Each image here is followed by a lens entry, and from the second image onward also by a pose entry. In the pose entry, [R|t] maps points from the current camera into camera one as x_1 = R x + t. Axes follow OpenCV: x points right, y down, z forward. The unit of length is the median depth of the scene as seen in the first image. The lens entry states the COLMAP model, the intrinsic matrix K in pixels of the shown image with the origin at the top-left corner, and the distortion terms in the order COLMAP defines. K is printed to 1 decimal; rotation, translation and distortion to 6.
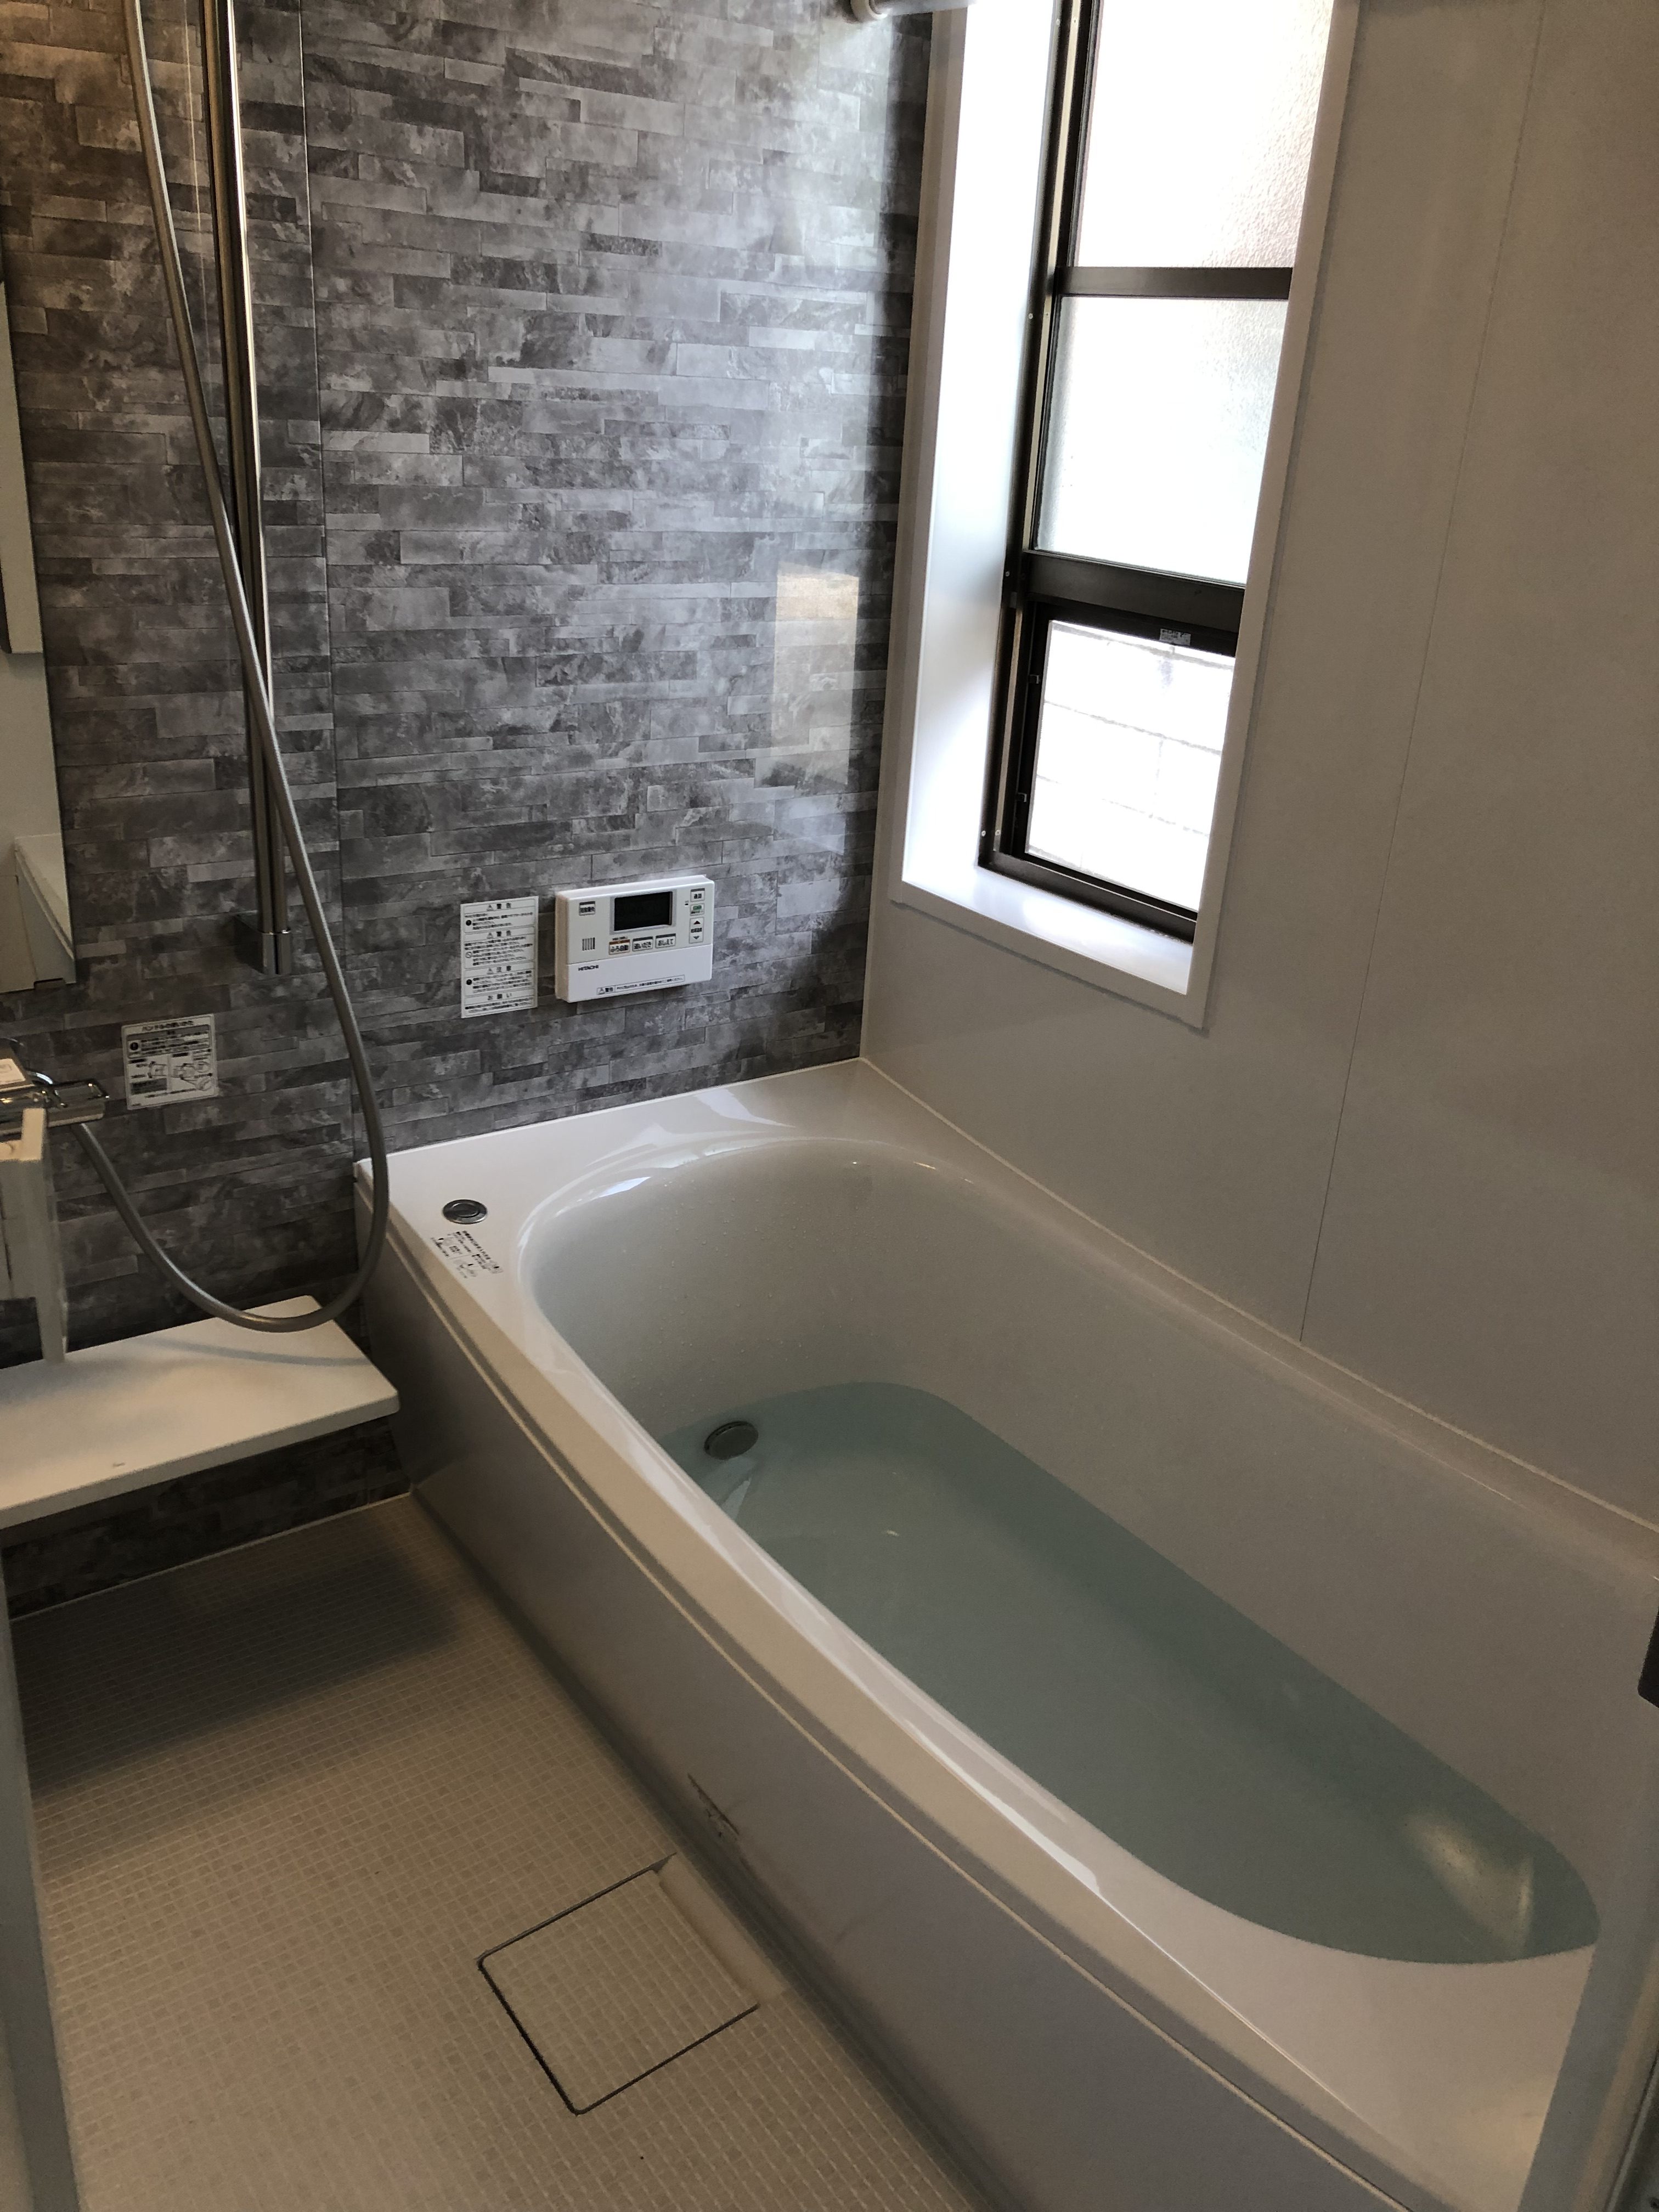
lens RADIAL K [[1803.7, 0, 824.9], [0, 1803.7, 1144.8], [0, 0, 1]] dist [0.048674, -0.131559]
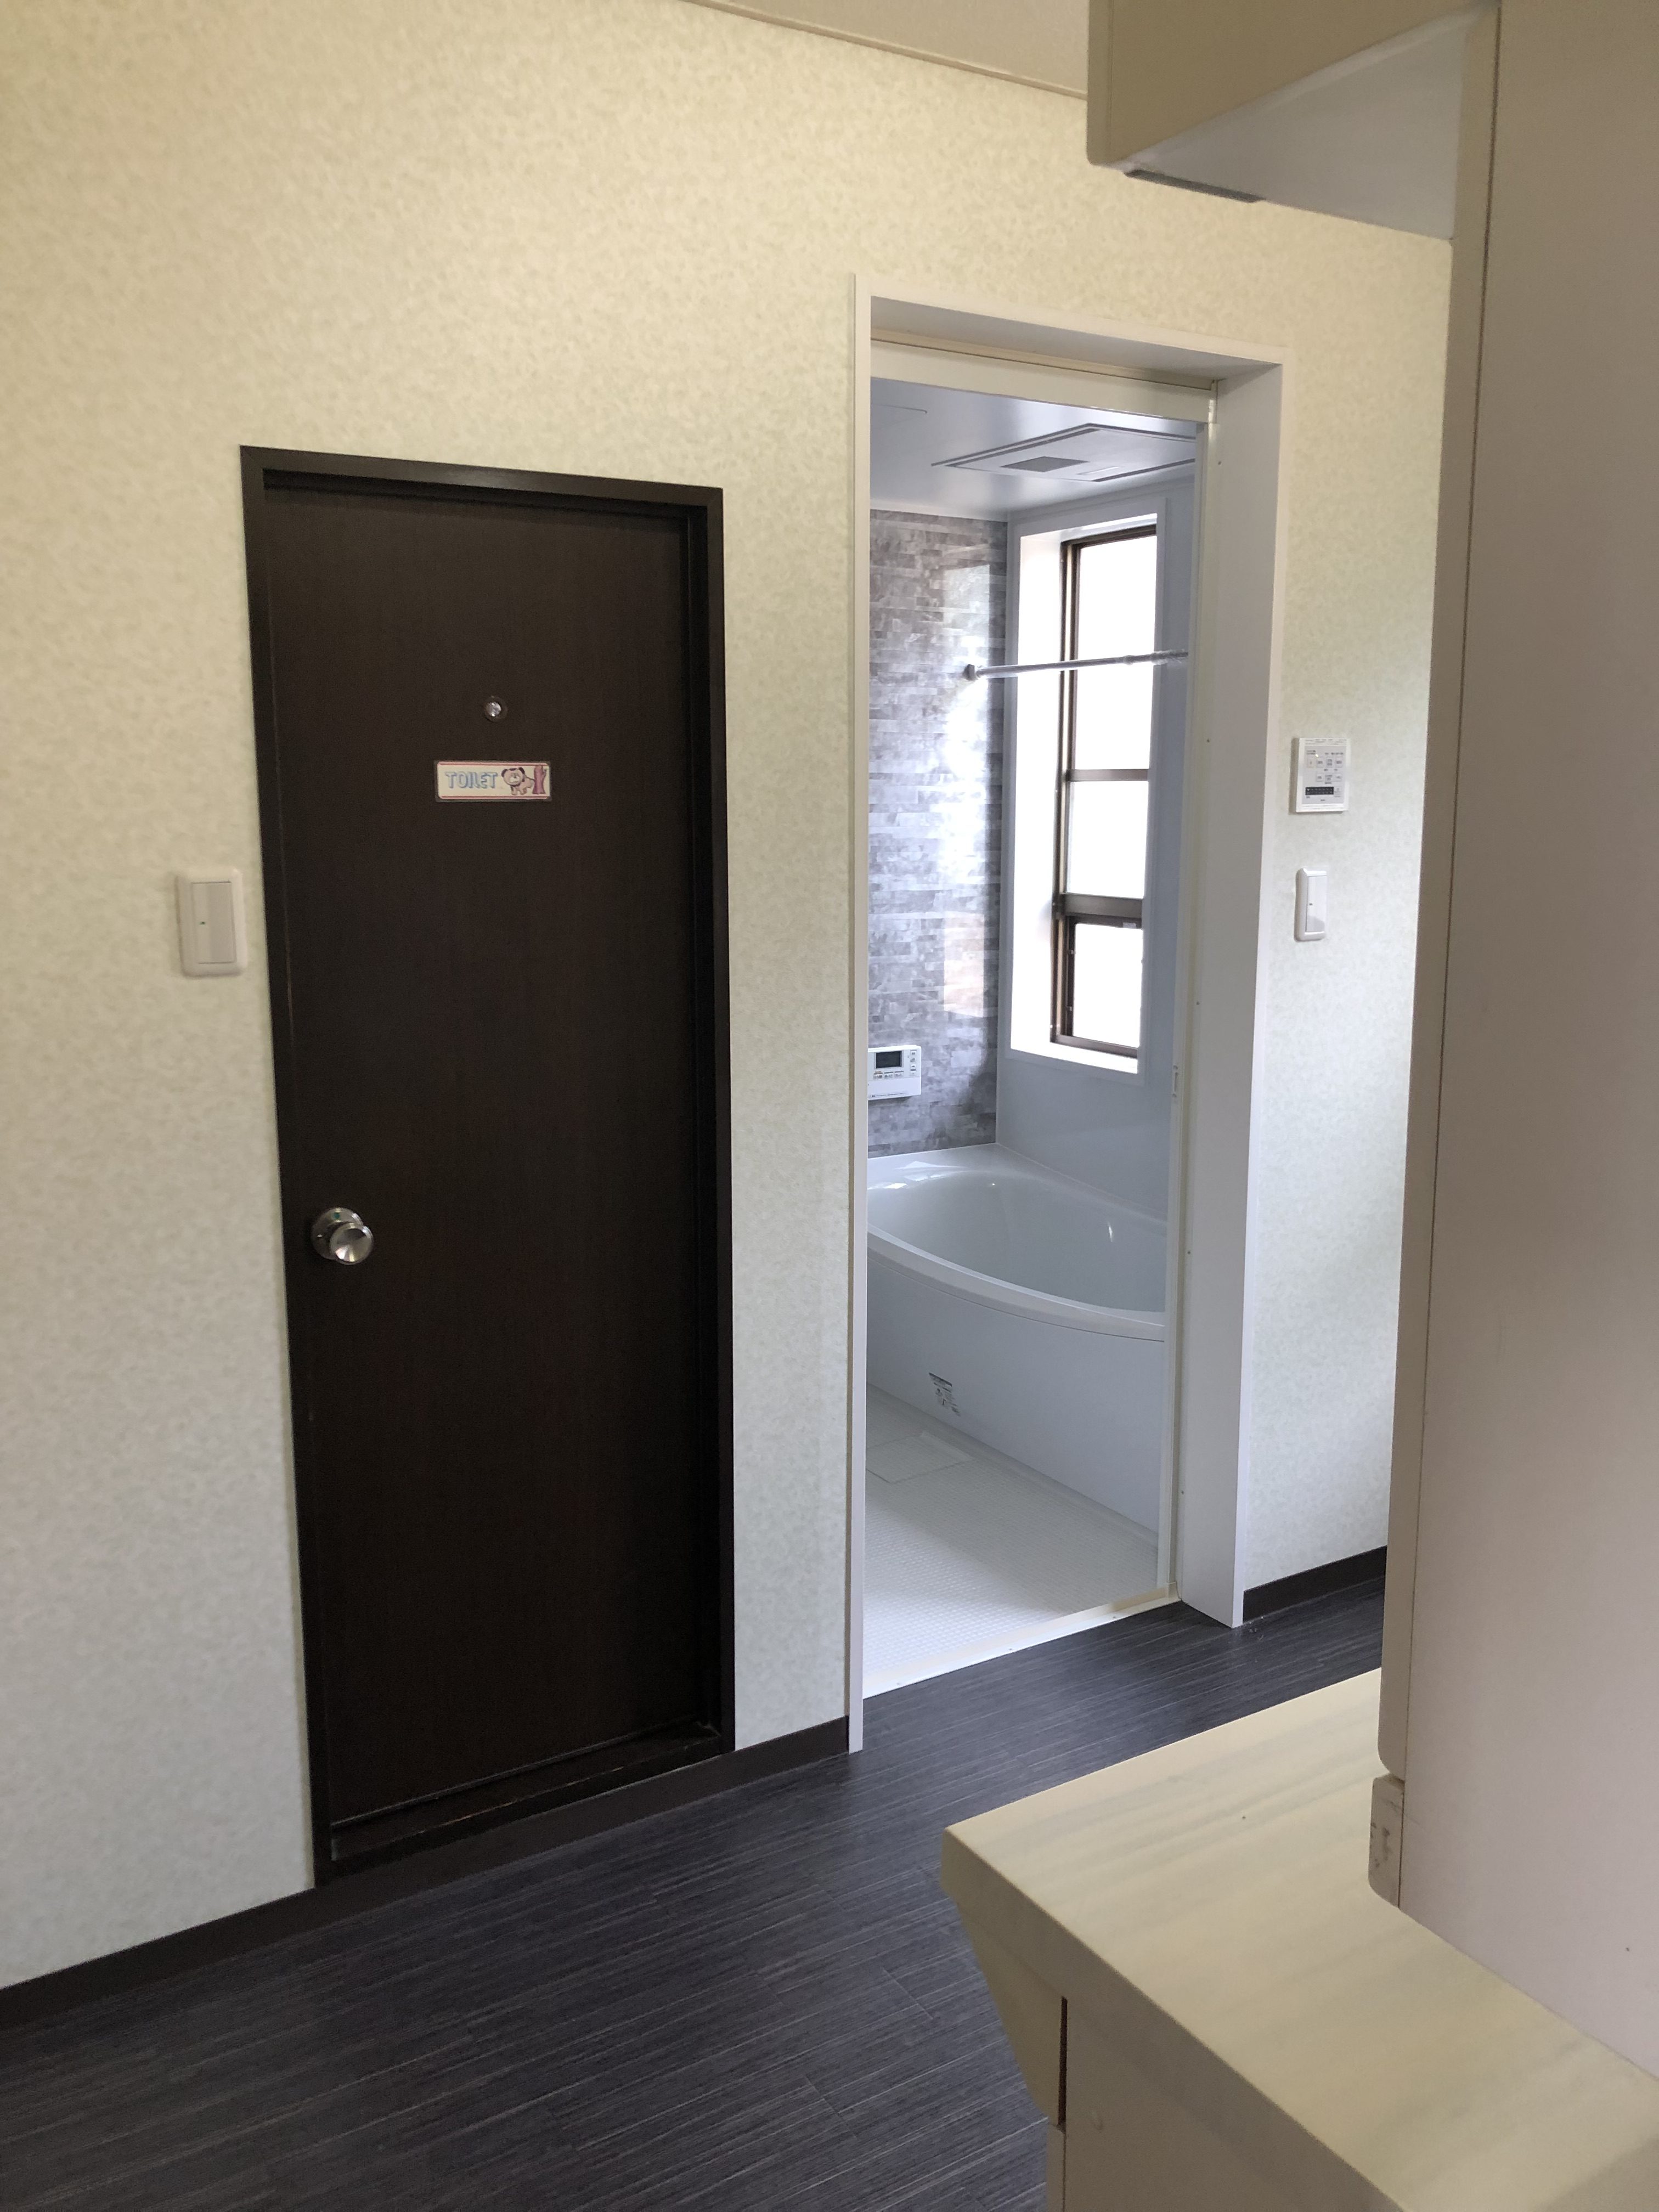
lens RADIAL K [[1803.7, 0, 824.9], [0, 1803.7, 1144.8], [0, 0, 1]] dist [0.048674, -0.131559]
pose [[0.995516, -0.042060, -0.084731, 0.001197], [0.022936, 0.976310, -0.215158, 0.434351], [0.091773, 0.212250, 0.972896, -1.086054]]
